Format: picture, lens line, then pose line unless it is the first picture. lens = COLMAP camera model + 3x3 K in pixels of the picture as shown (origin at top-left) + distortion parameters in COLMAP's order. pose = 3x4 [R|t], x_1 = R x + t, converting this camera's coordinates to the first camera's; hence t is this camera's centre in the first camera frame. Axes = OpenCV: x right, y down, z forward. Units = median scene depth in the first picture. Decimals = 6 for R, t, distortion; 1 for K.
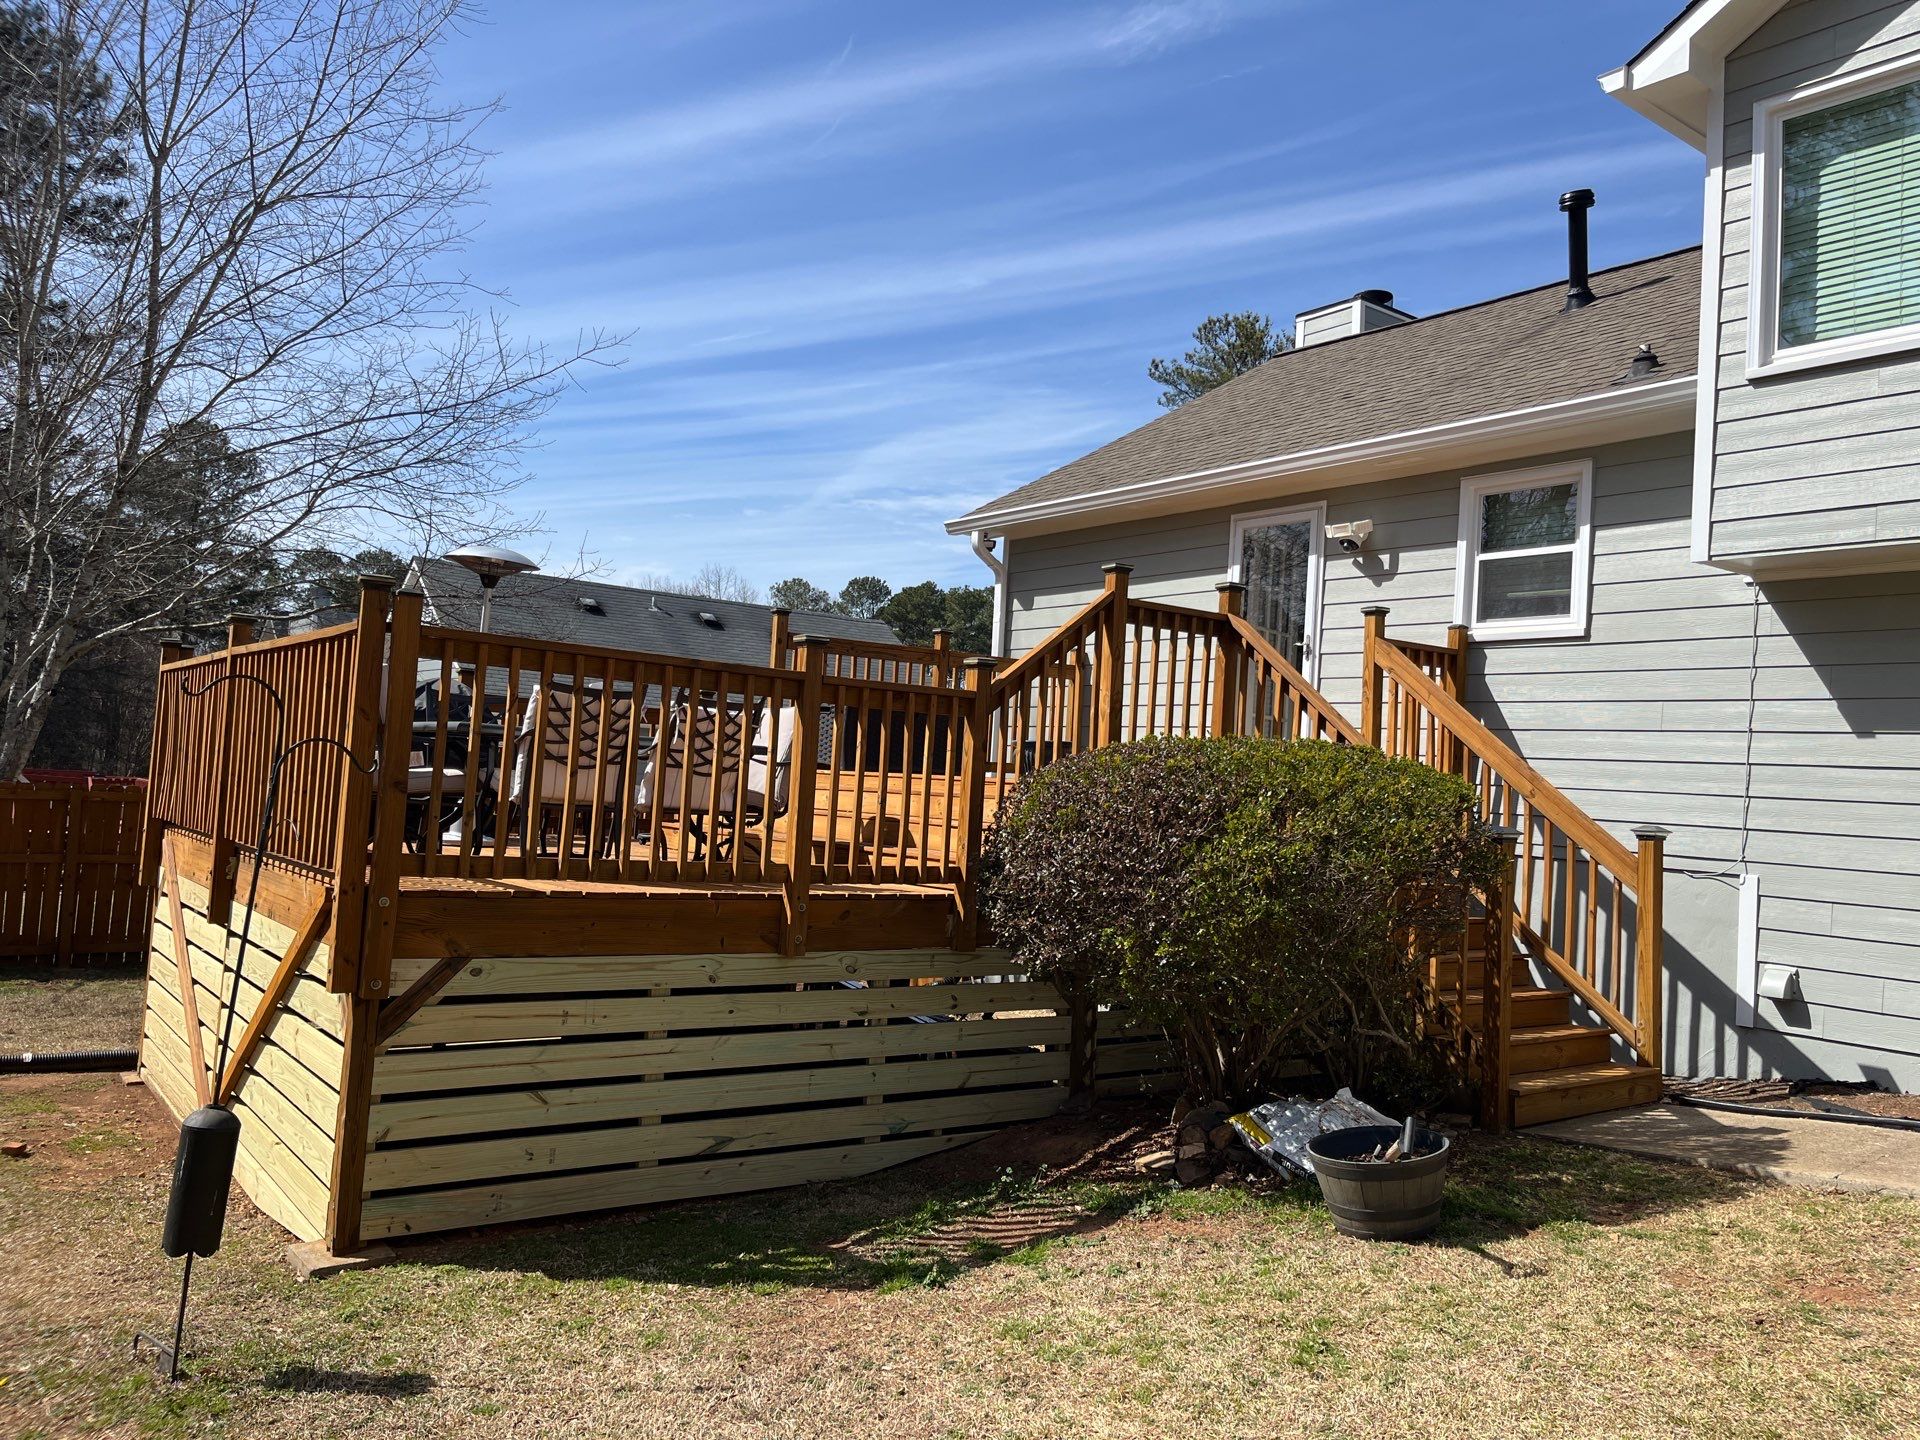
lens RADIAL K [[1464.4, 0, 960.0], [0, 1464.4, 720.0], [0, 0, 1]] dist [0.041516, -0.064016]
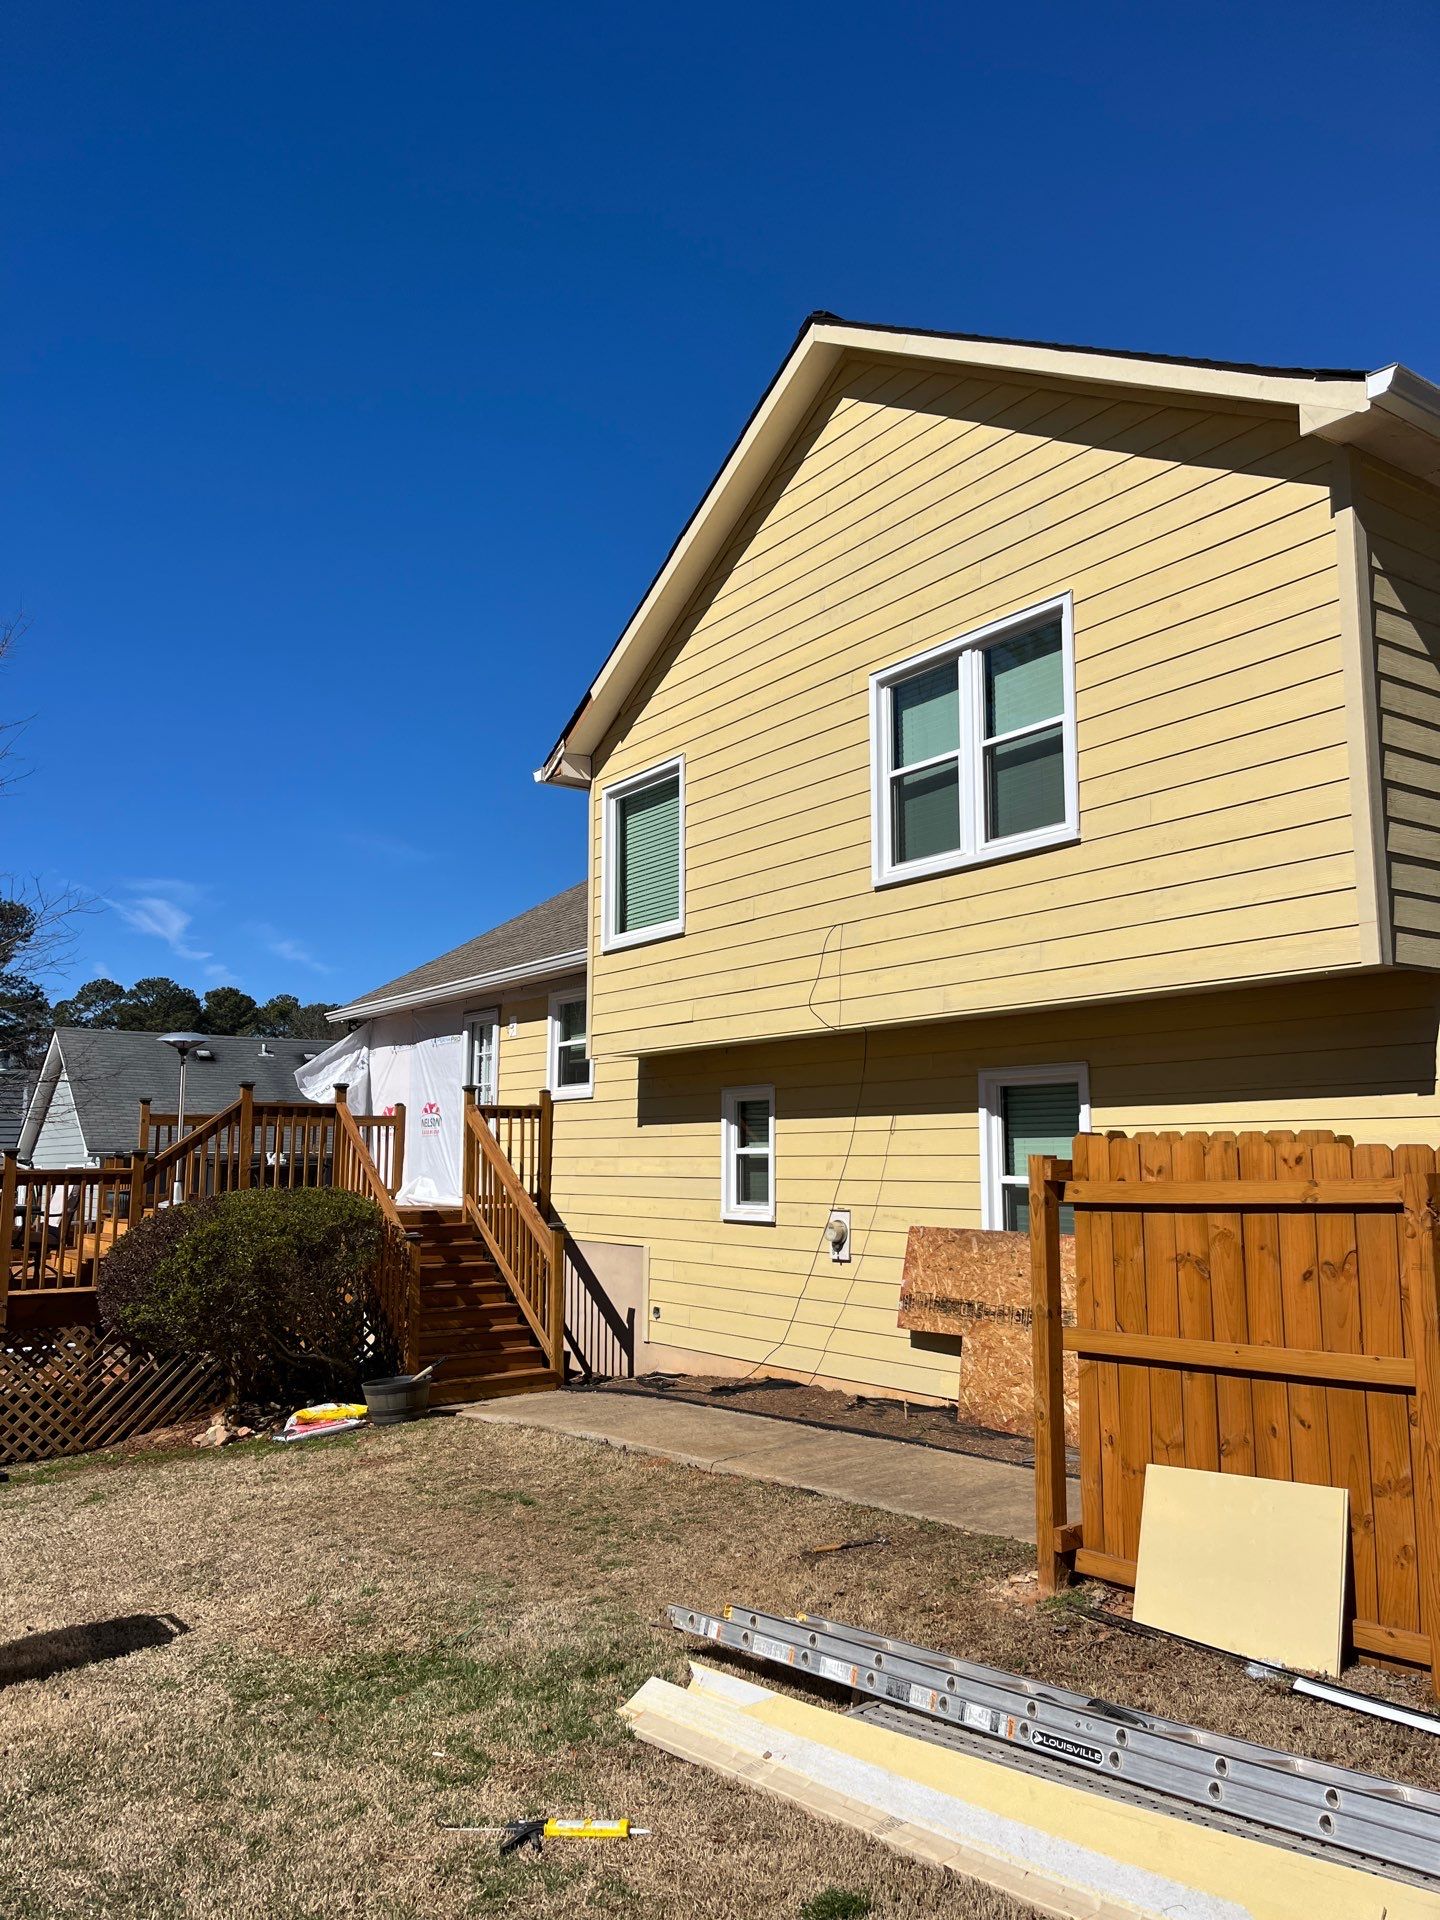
lens RADIAL K [[1464.4, 0, 688.1], [0, 1464.4, 964.0], [0, 0, 1]] dist [0.041516, -0.064016]
pose [[0.997326, -0.058954, -0.043195, 0.687092], [0.054490, 0.993683, -0.098103, -0.044780], [0.048705, 0.095487, 0.994238, -0.656633]]
